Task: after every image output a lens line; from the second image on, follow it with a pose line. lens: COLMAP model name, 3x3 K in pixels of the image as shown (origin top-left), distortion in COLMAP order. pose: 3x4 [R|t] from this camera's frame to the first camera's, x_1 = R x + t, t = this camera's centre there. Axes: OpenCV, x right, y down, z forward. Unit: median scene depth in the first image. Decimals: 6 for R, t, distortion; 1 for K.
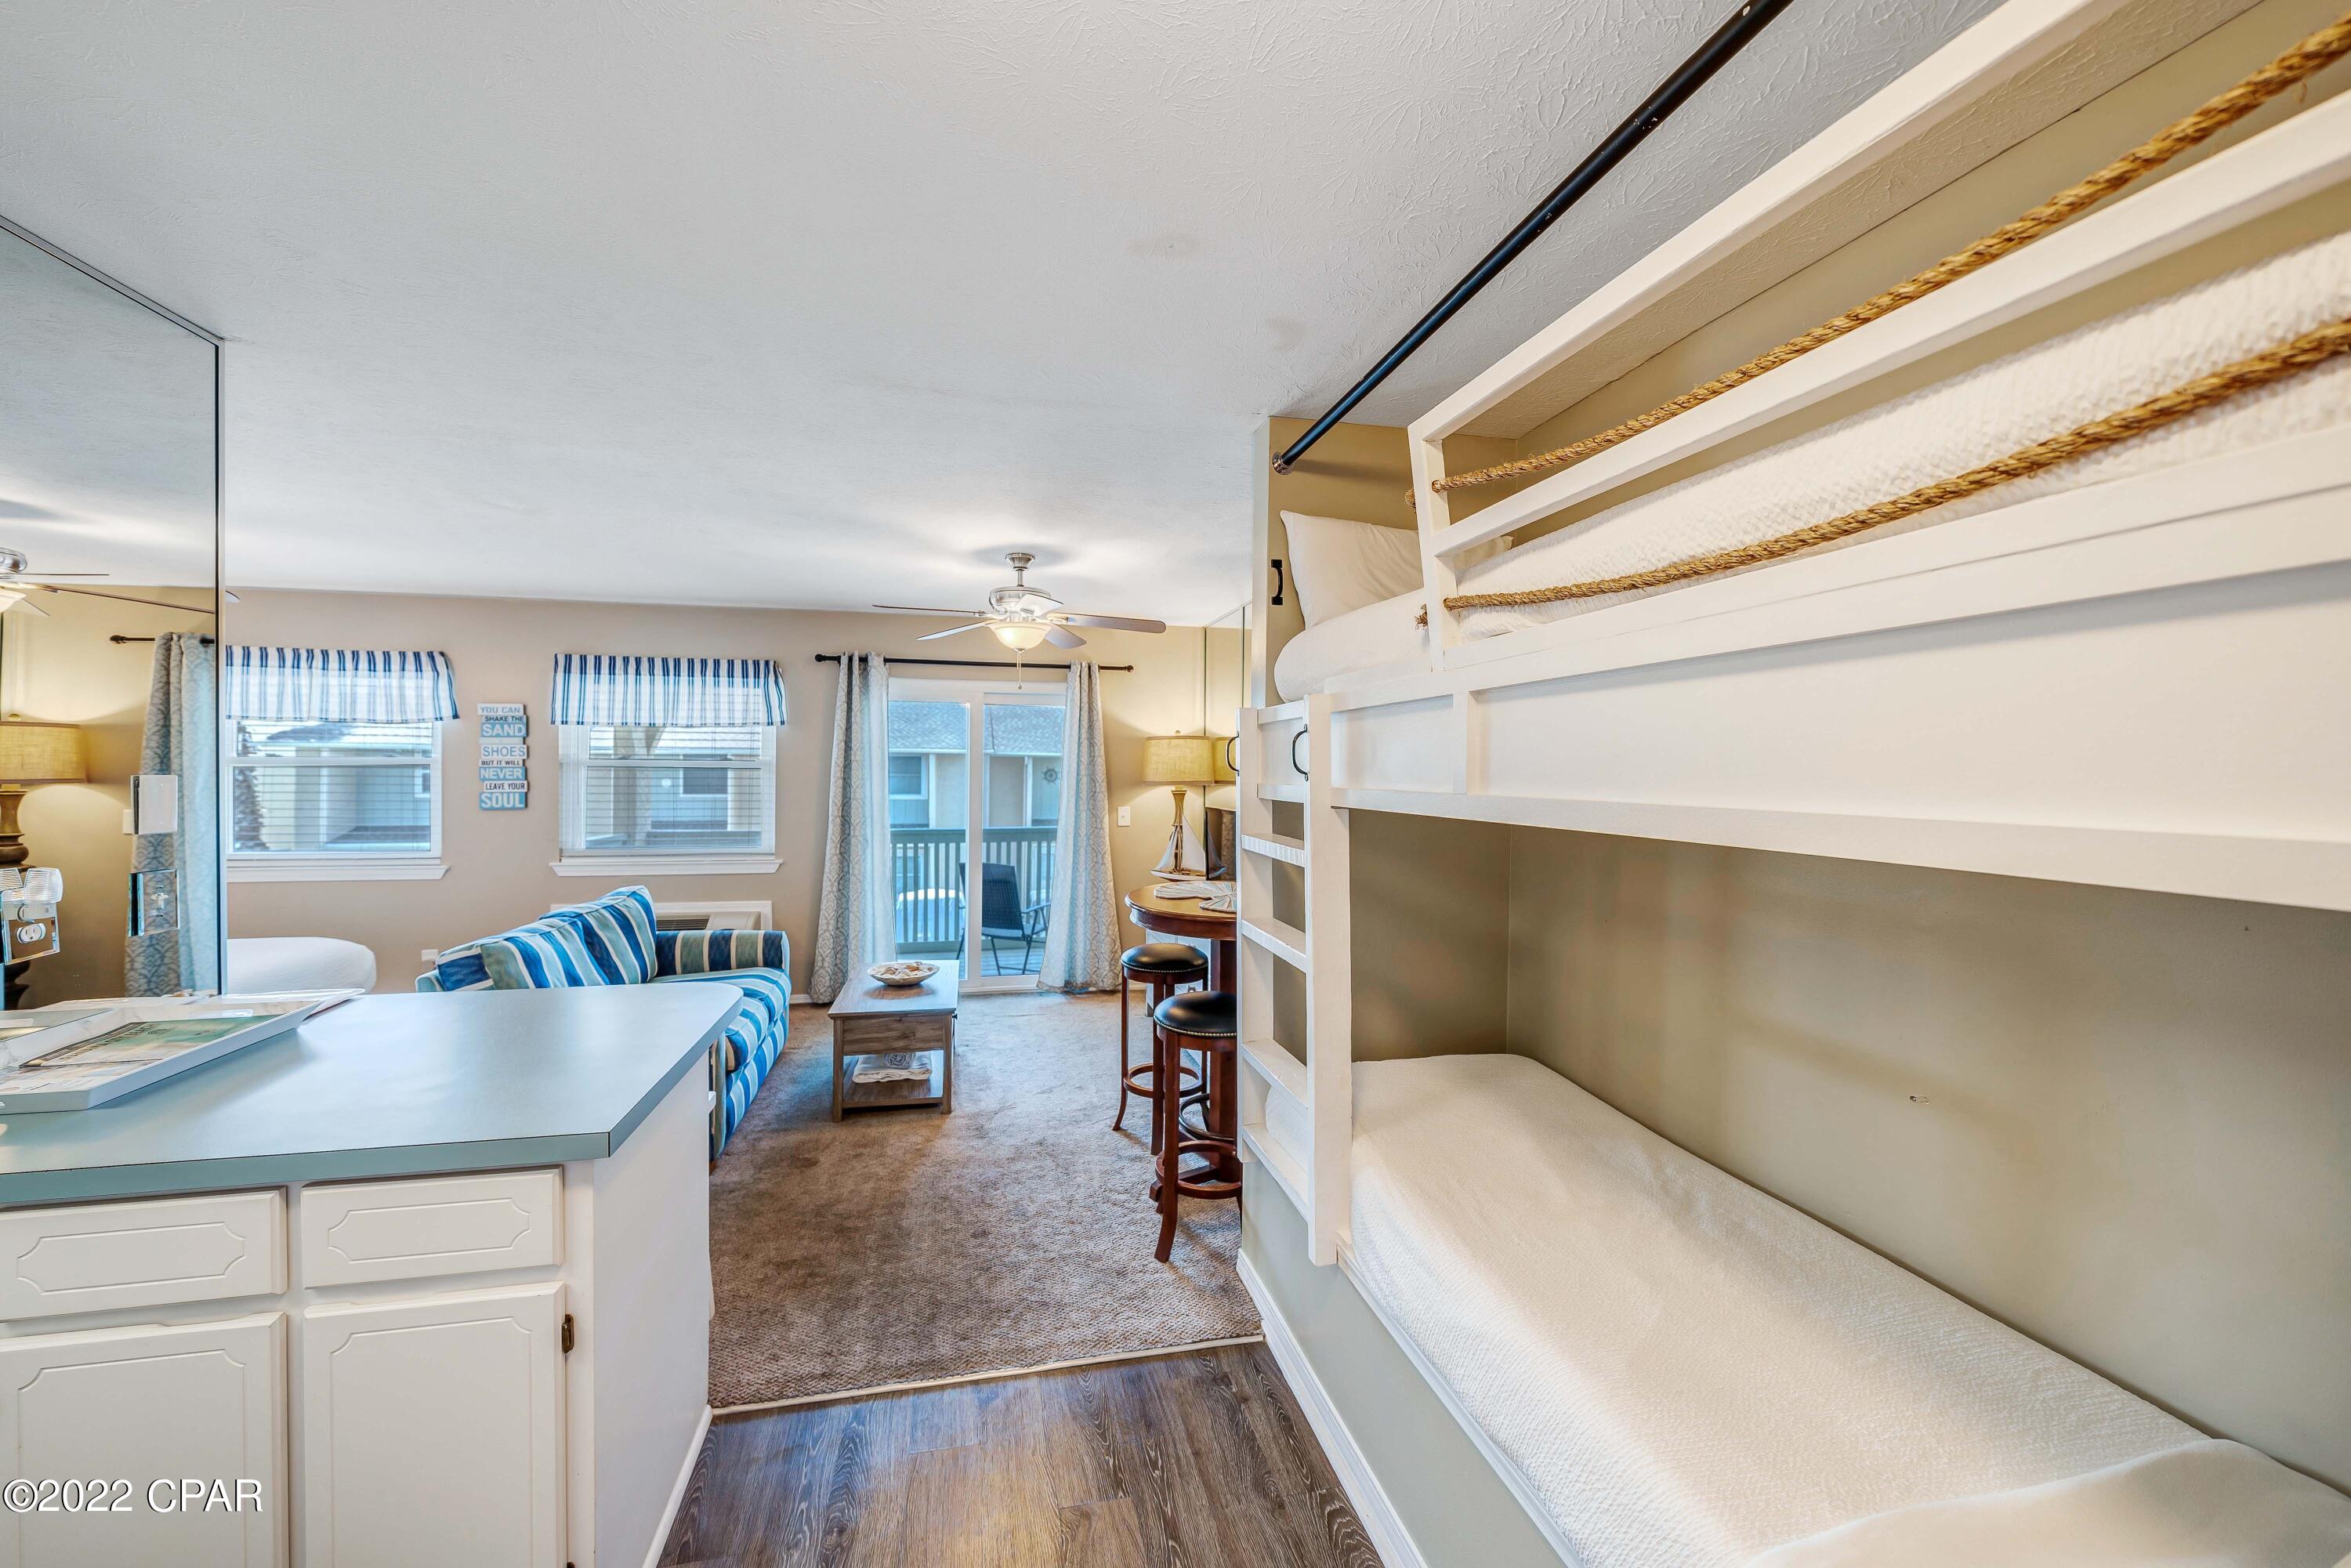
lens RADIAL K [[818.1, 0, 1168.5], [0, 818.1, 765.3], [0, 0, 1]] dist [-0.016965, 0.000923]
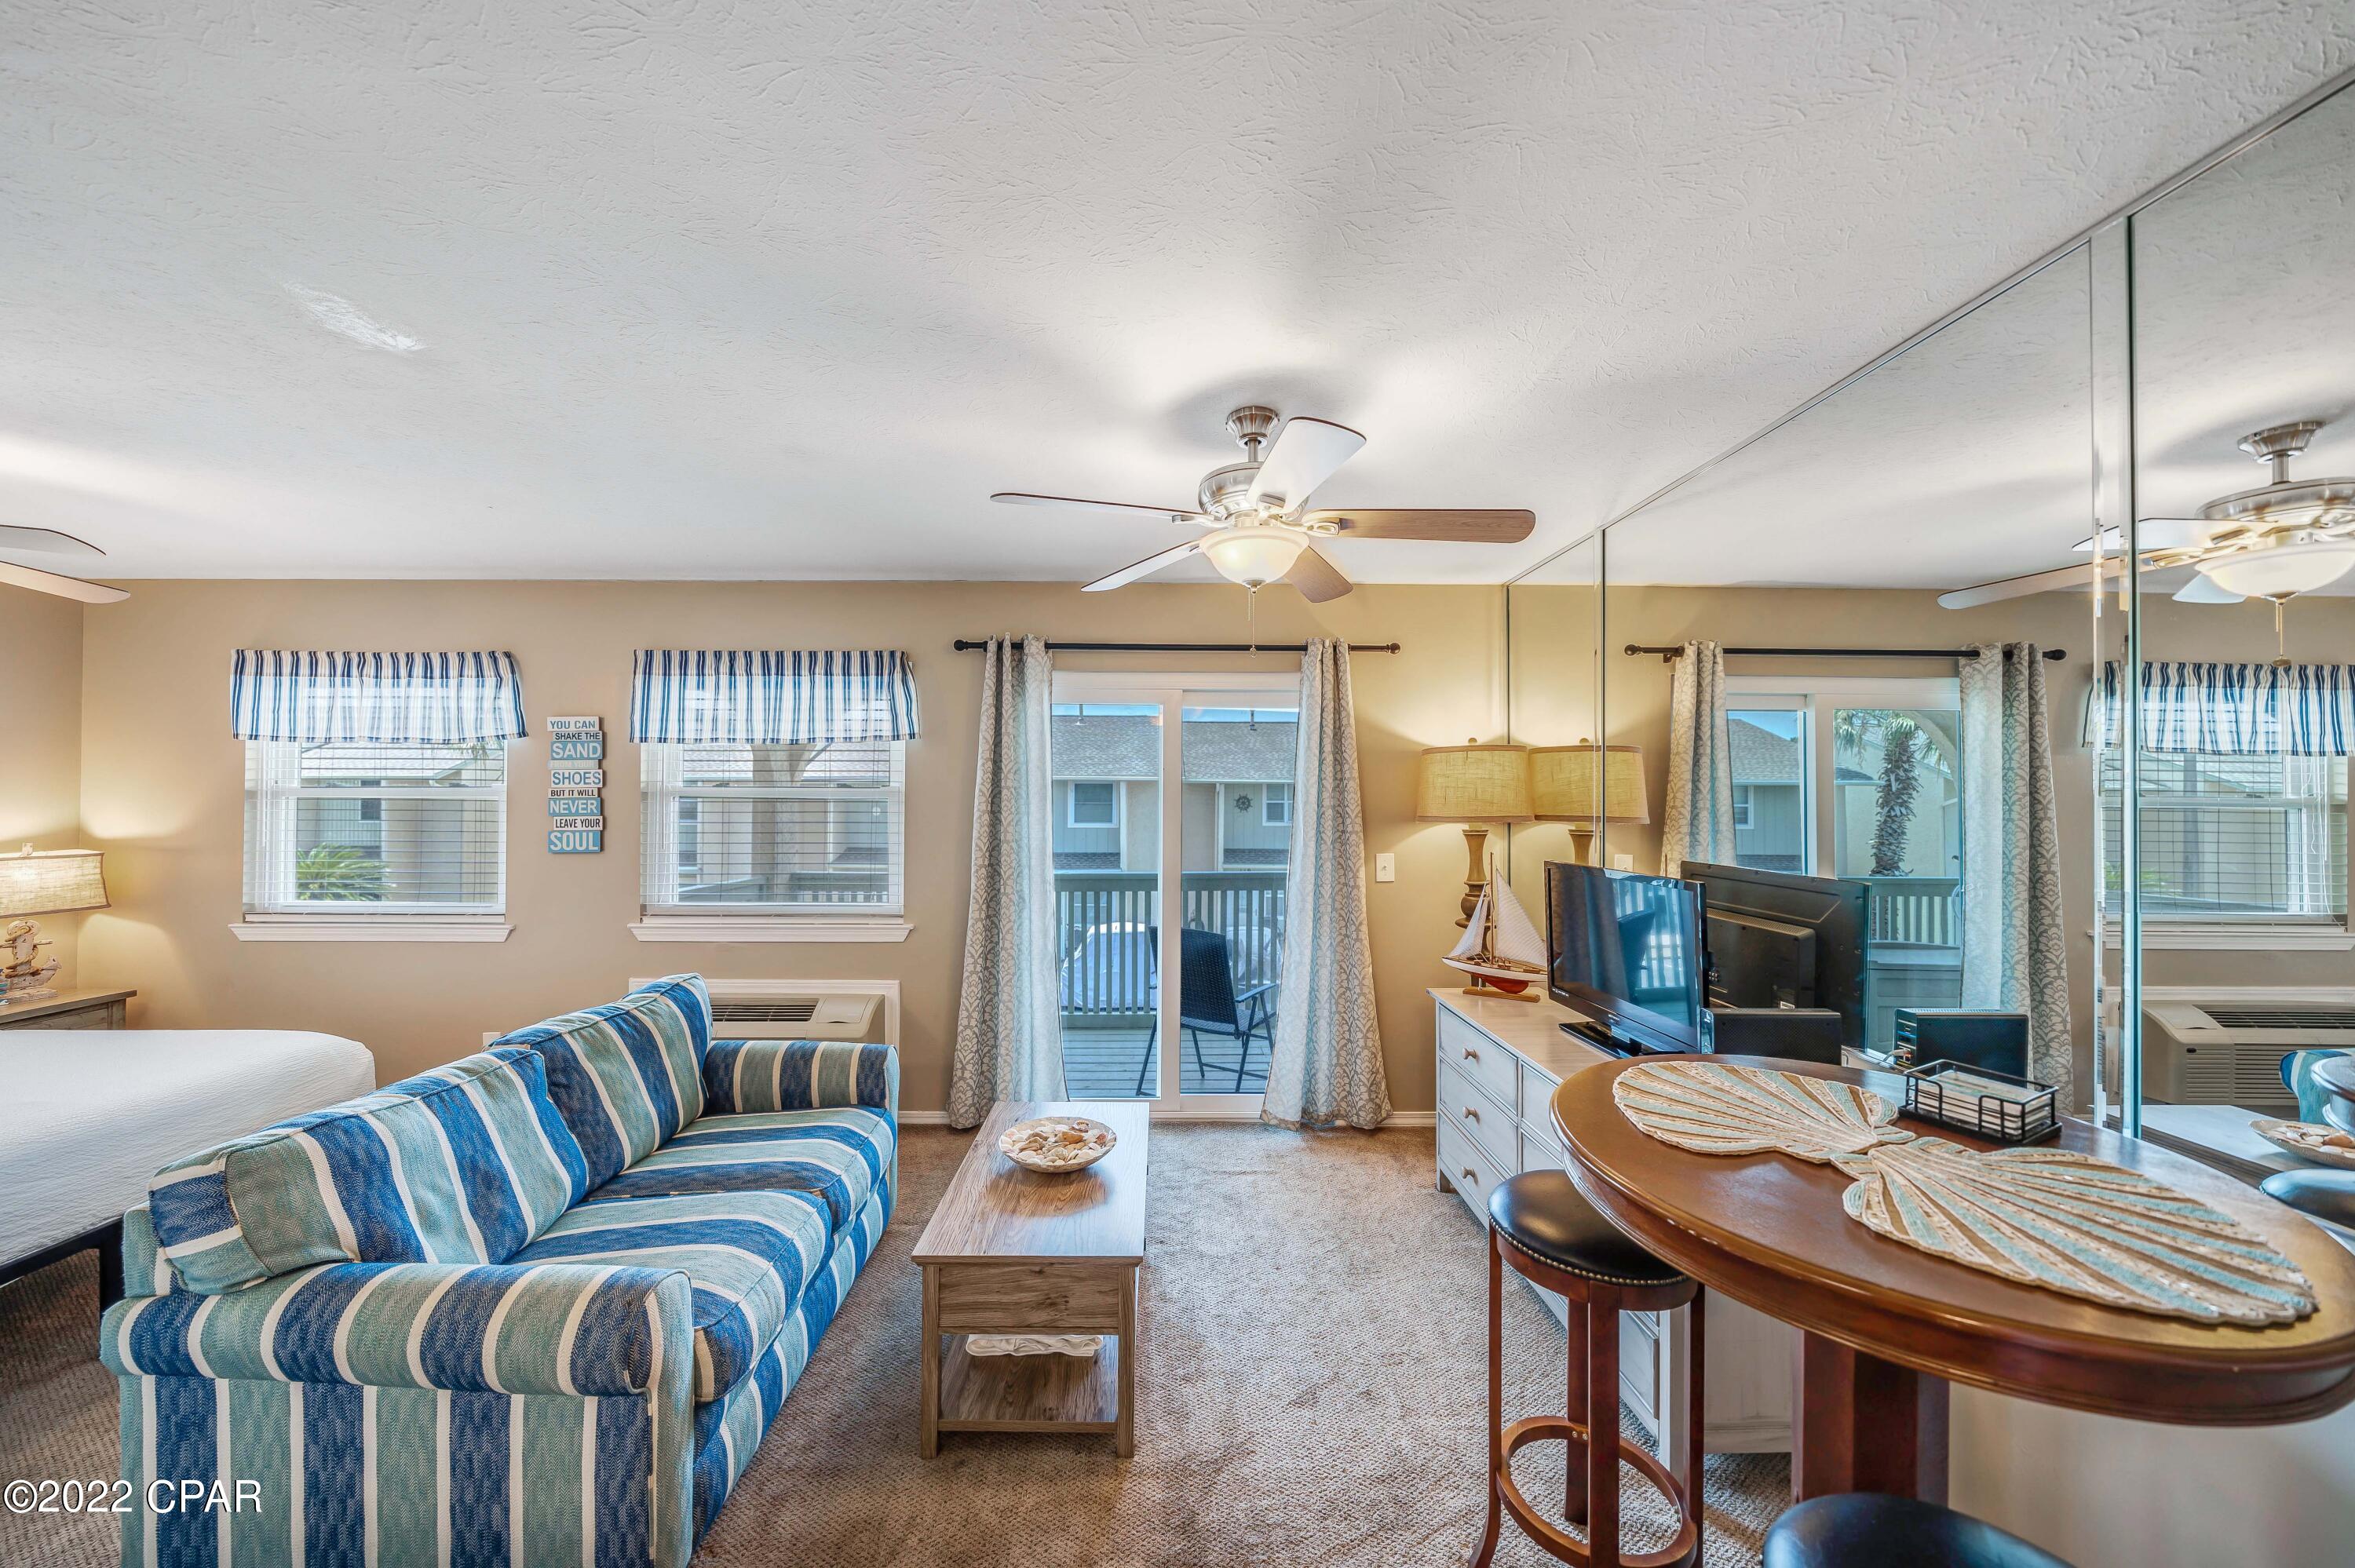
lens RADIAL K [[819.5, 0, 1176.6], [0, 819.5, 784.2], [0, 0, 1]] dist [-0.016965, 0.000923]
pose [[0.975977, -0.006700, -0.217769, -0.087698], [0.004770, 0.999945, -0.009388, -0.001244], [0.217820, 0.008123, 0.975955, 0.351053]]
